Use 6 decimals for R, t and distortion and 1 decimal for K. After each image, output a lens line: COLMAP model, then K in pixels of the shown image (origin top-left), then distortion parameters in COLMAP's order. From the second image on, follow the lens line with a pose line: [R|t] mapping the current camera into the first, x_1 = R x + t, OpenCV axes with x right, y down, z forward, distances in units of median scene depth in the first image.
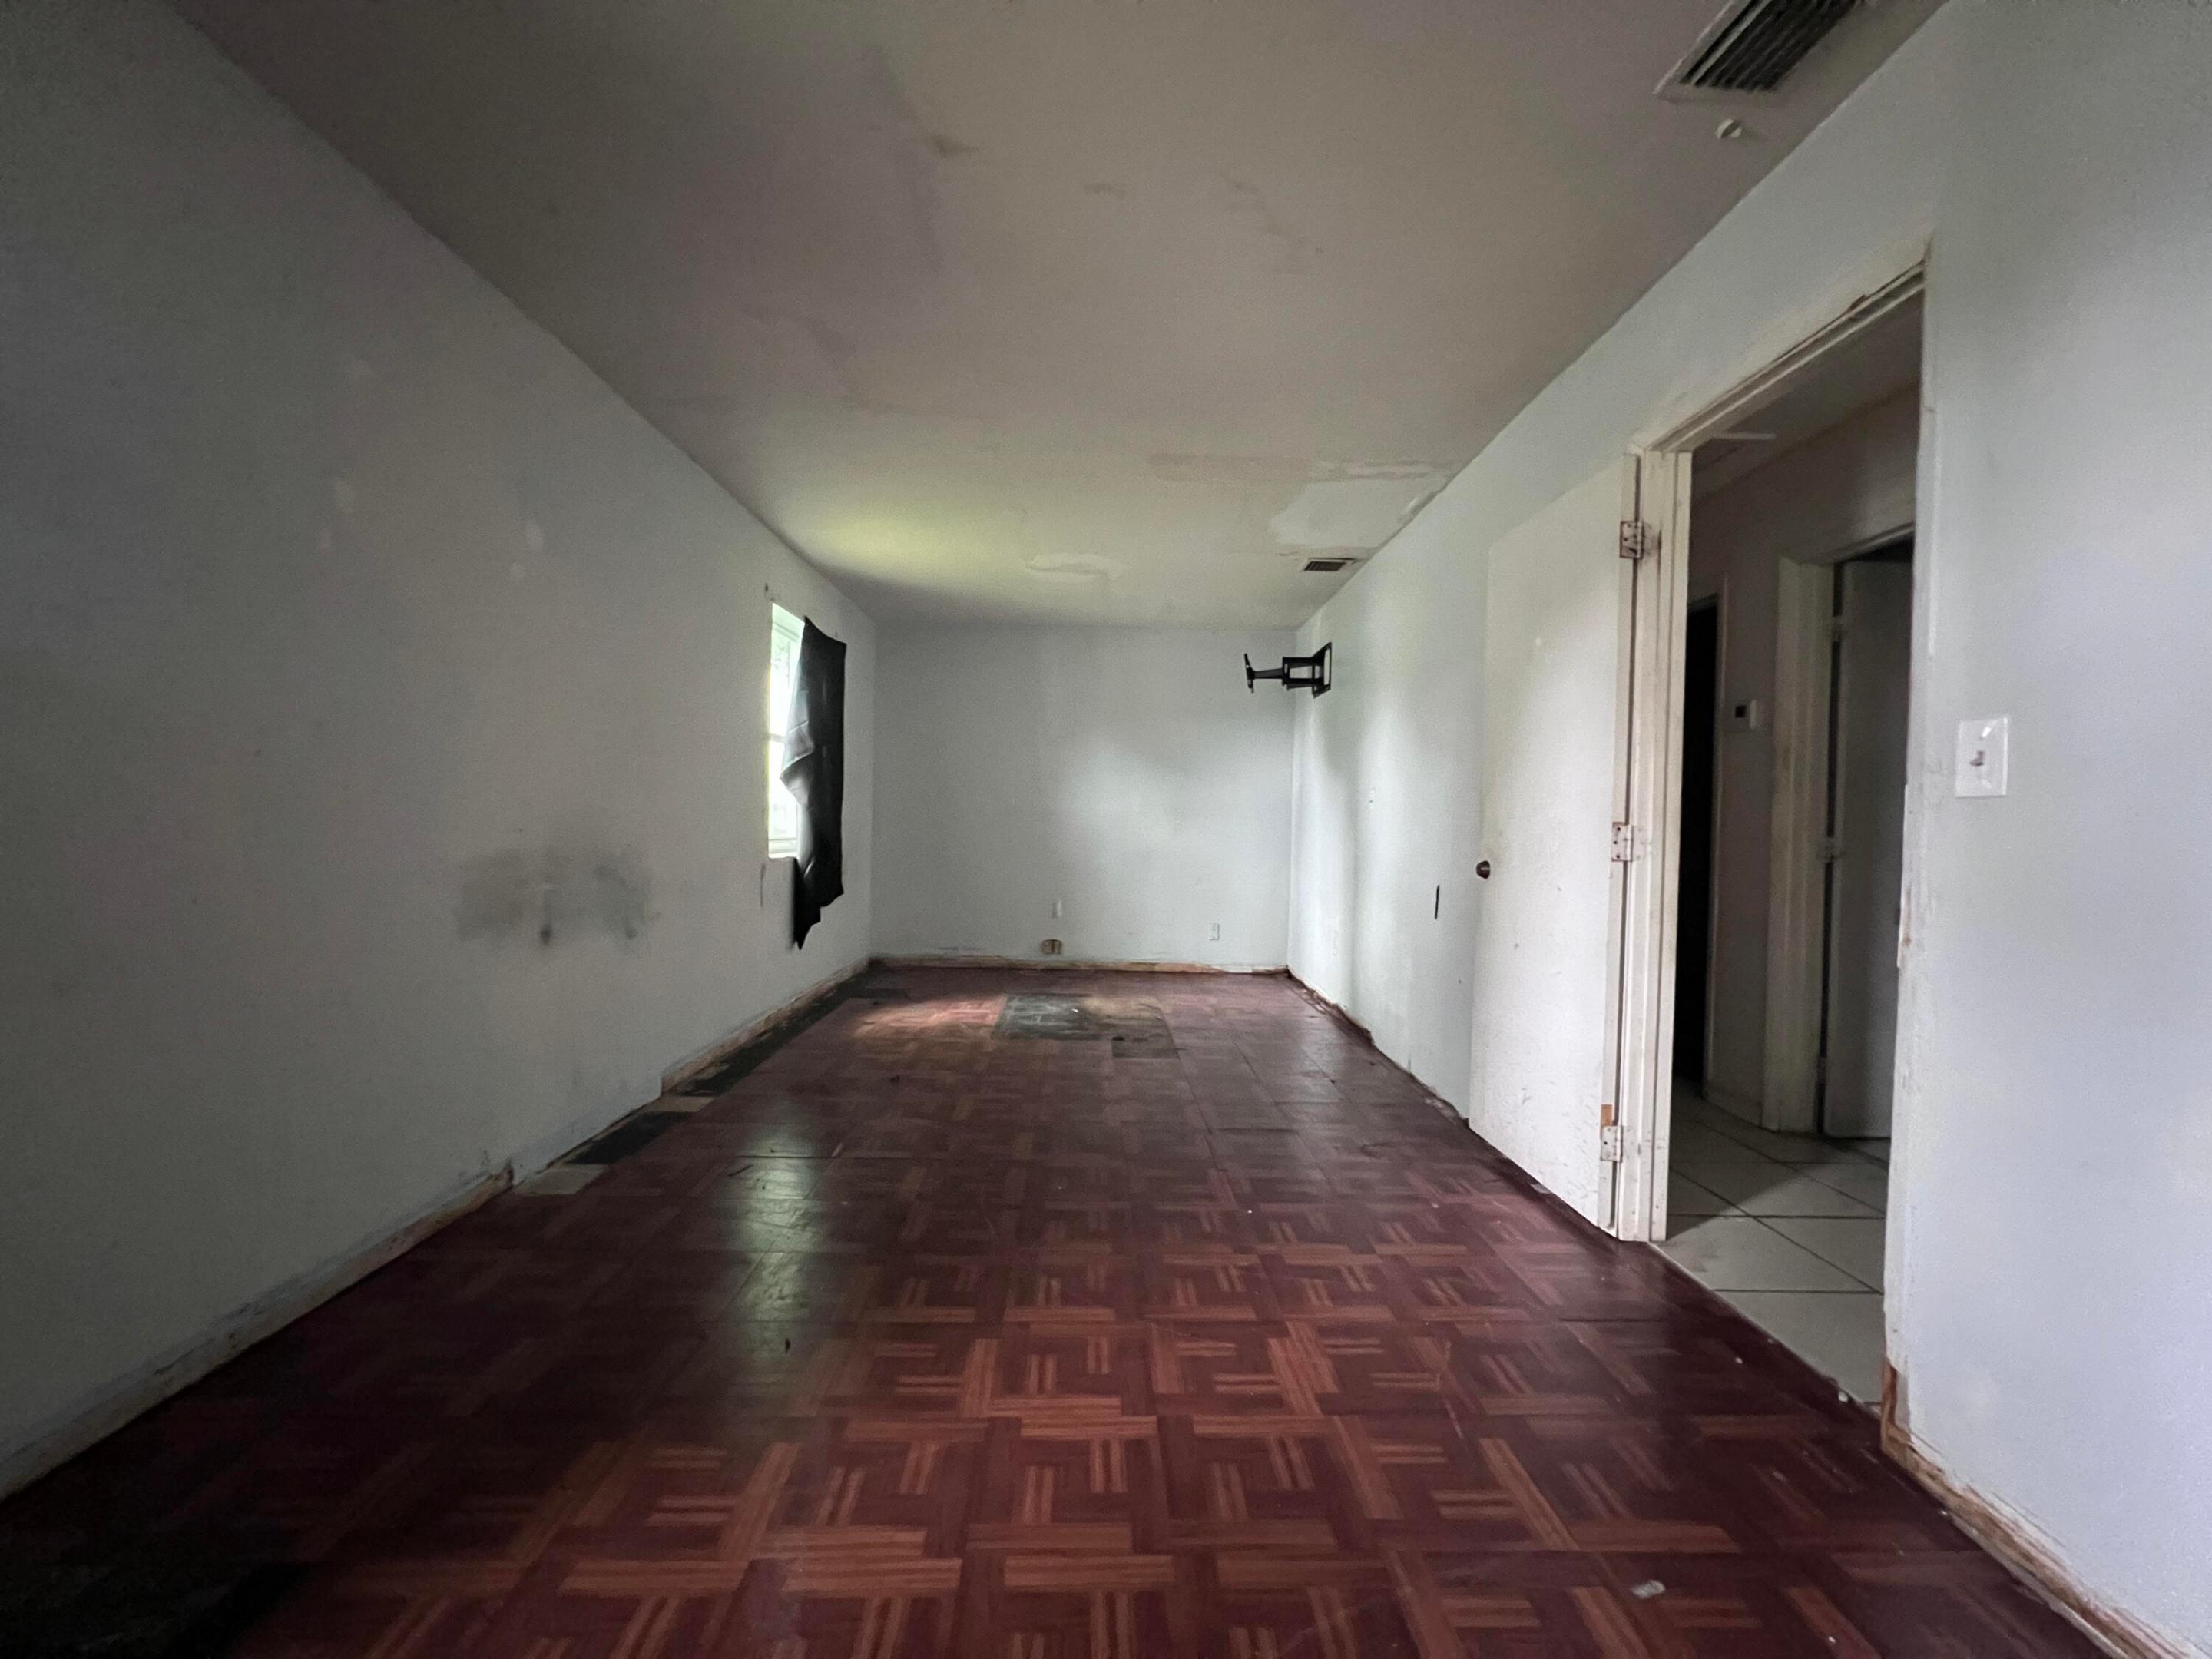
lens RADIAL K [[885.8, 0, 1110.6], [0, 885.8, 833.1], [0, 0, 1]] dist [0.001270, -0.000076]
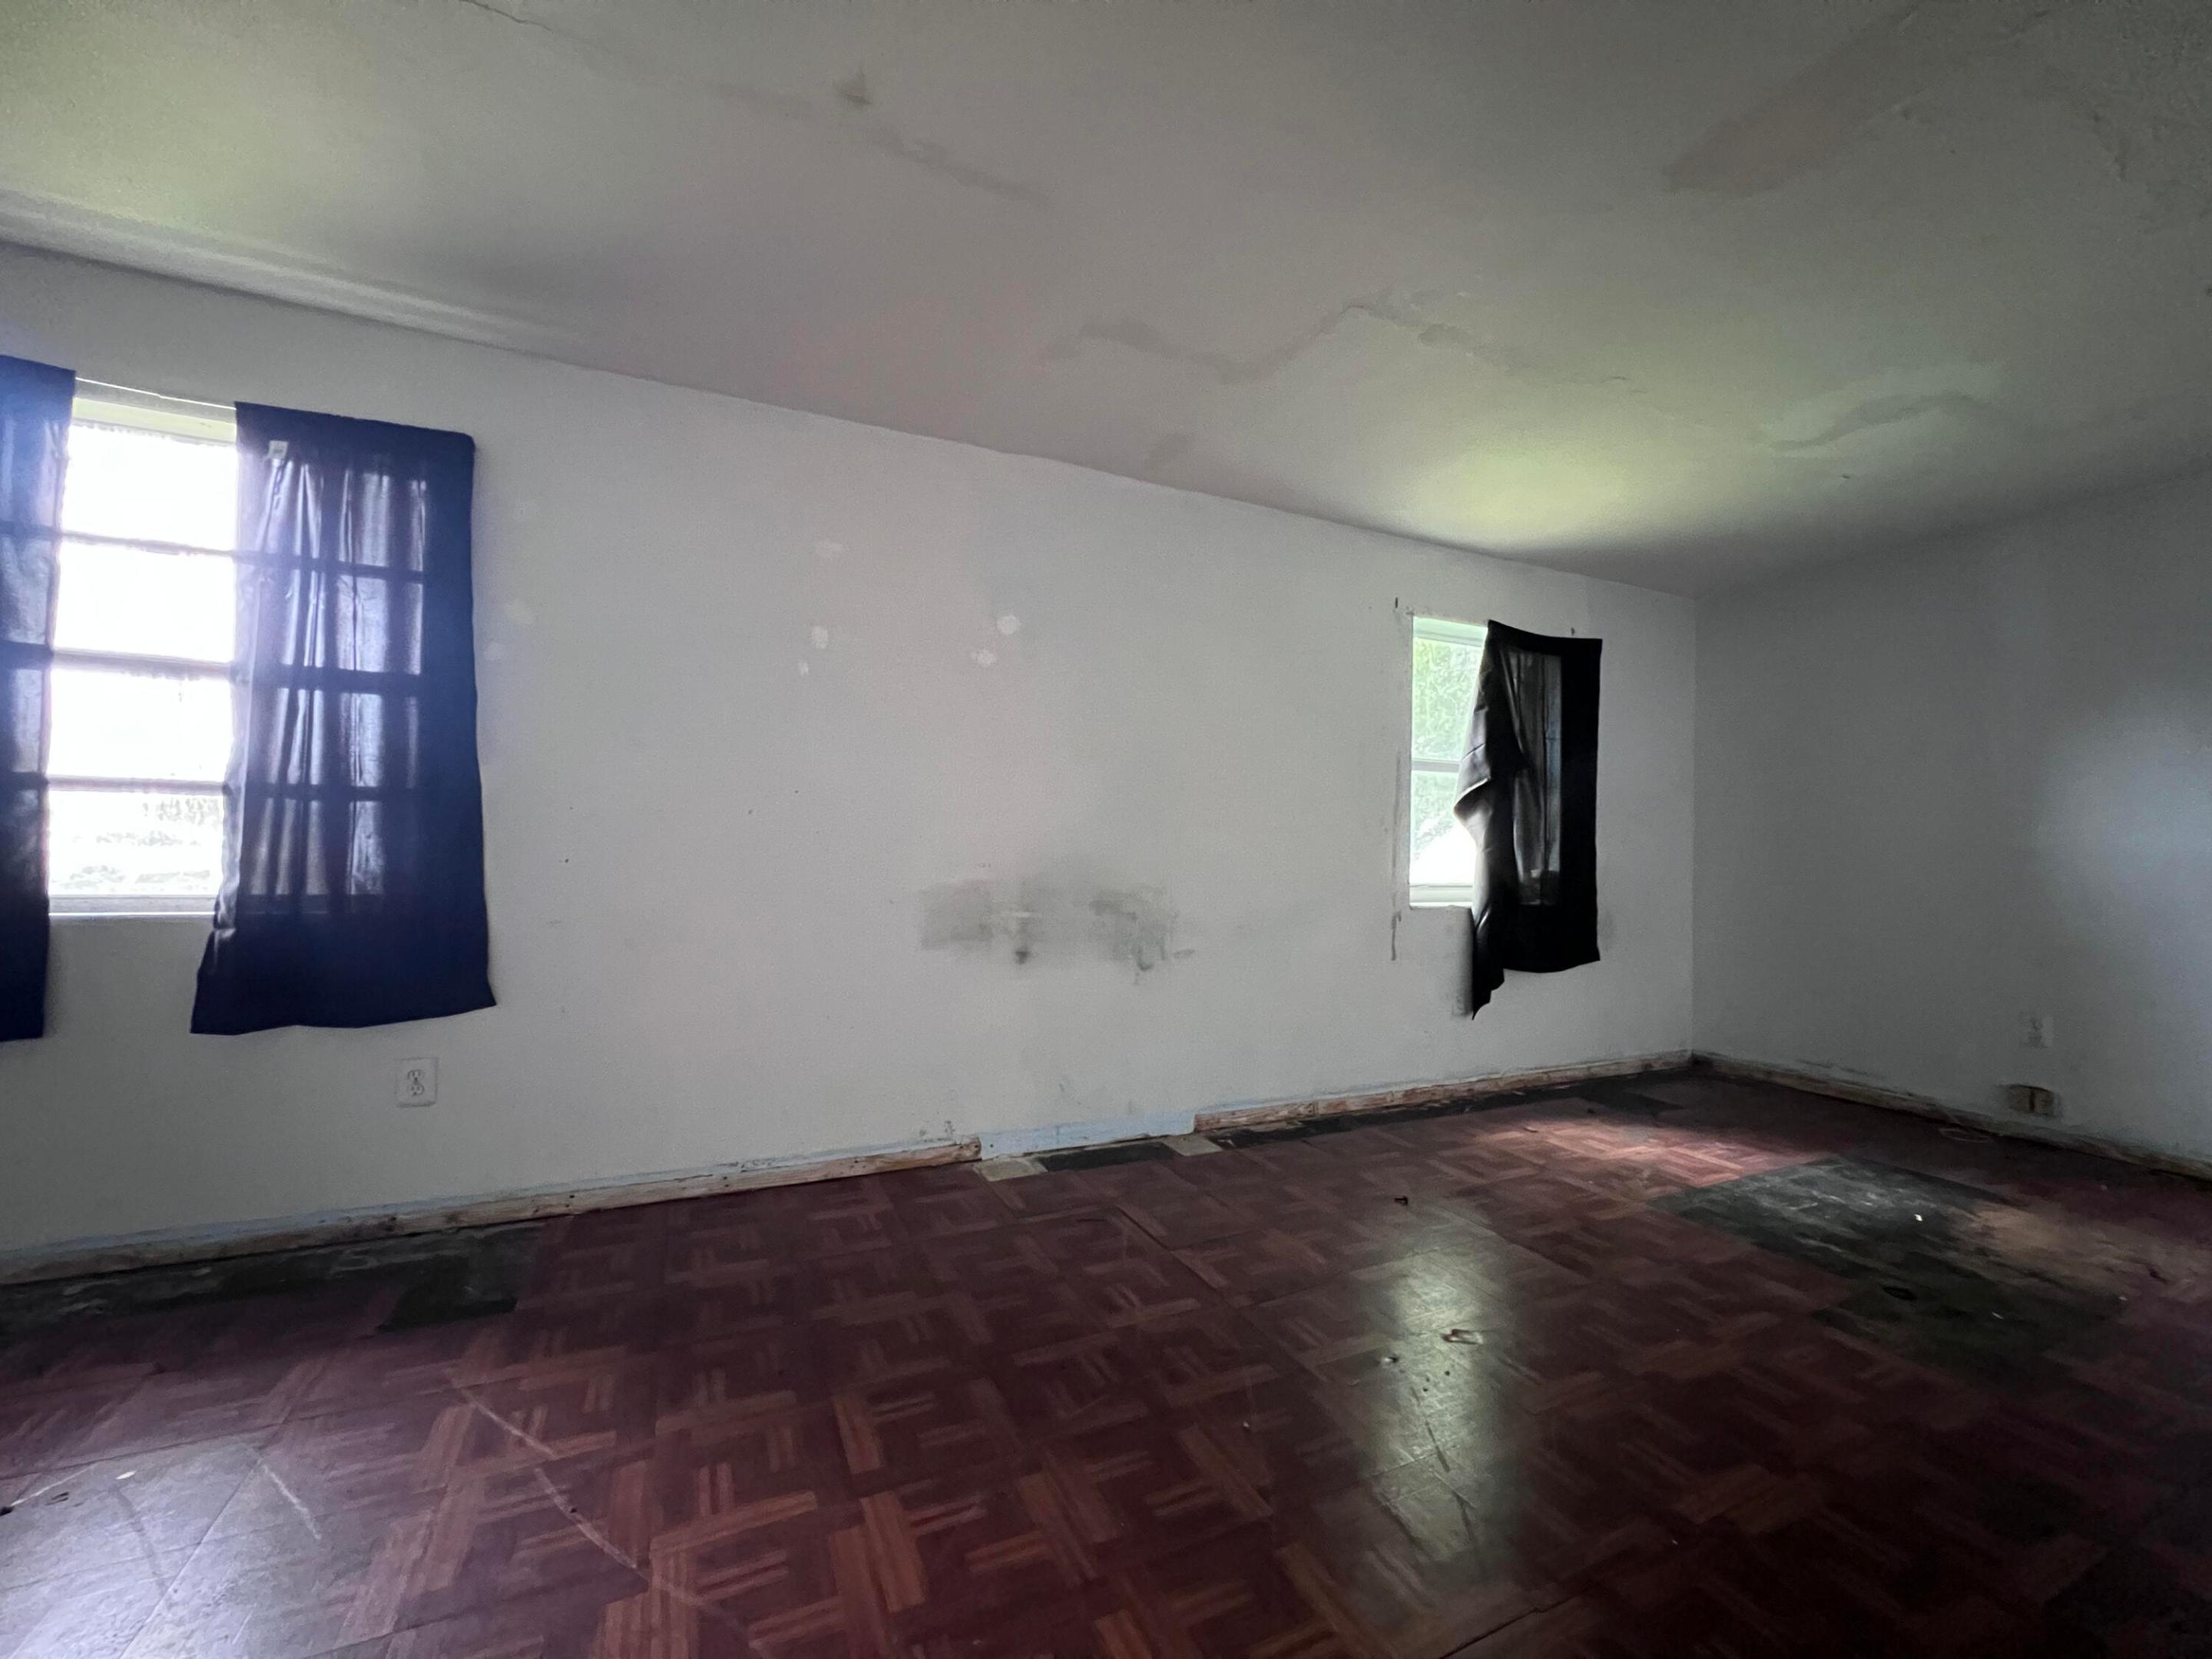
lens RADIAL K [[885.8, 0, 1110.6], [0, 885.8, 833.1], [0, 0, 1]] dist [0.001270, -0.000076]
pose [[0.403712, -0.035137, -0.914211, 0.402832], [-0.019502, 0.998705, -0.046996, 0.004827], [0.914678, 0.036802, 0.402504, 0.509643]]
